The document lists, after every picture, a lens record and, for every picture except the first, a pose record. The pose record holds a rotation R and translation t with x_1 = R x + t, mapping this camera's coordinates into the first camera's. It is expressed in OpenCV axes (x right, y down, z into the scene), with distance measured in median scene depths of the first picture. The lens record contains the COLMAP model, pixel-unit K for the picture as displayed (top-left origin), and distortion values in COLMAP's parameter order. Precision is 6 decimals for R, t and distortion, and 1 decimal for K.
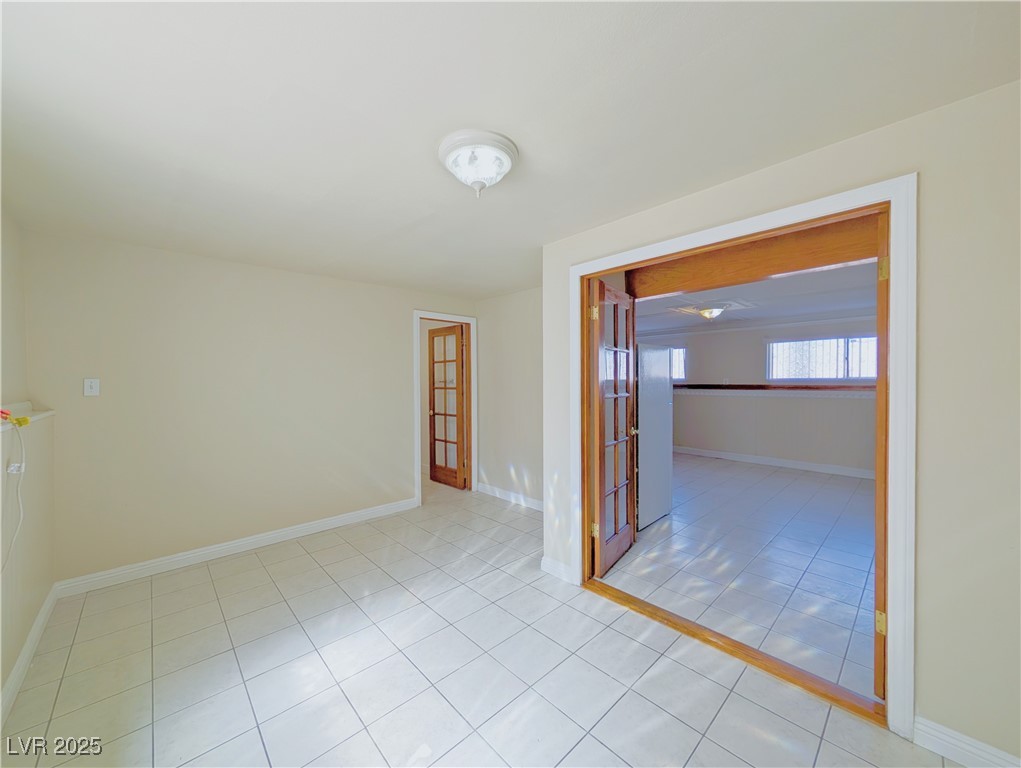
lens RADIAL K [[387.7, 0, 495.3], [0, 387.7, 386.3], [0, 0, 1]] dist [-0.001563, 0.000384]
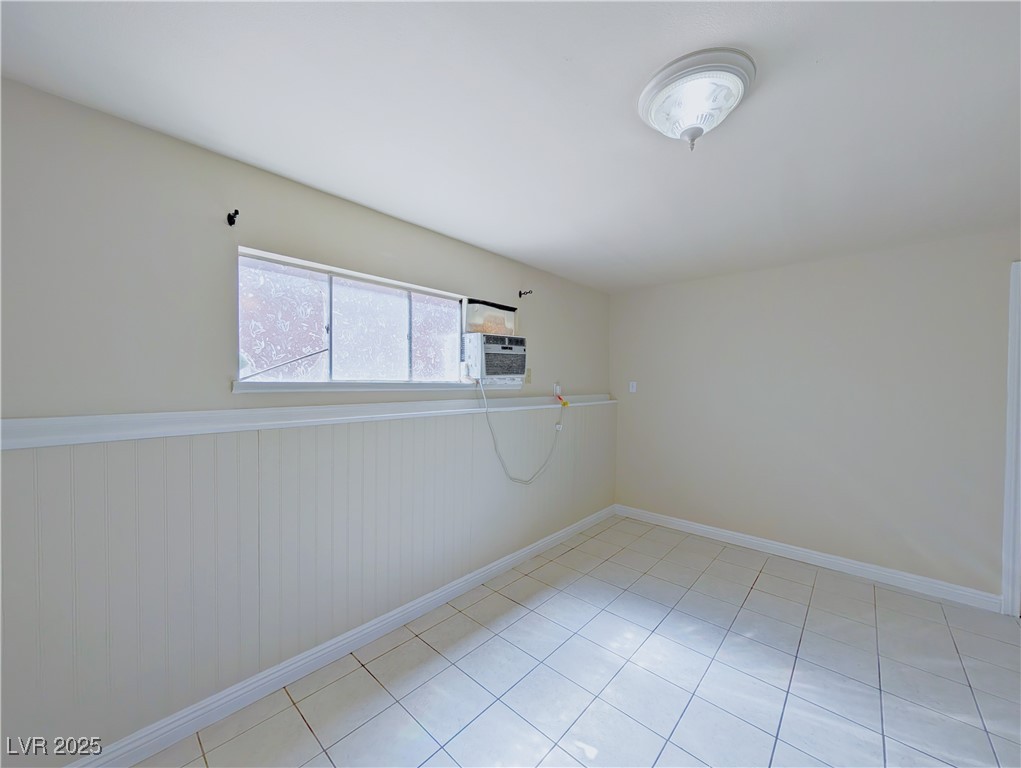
lens RADIAL K [[387.7, 0, 523.0], [0, 387.7, 389.7], [0, 0, 1]] dist [-0.001563, 0.000384]
pose [[0.115637, 0.033551, -0.992725, 0.422019], [-0.026325, 0.999182, 0.030702, -0.021384], [0.992943, 0.022584, 0.116426, 0.370353]]
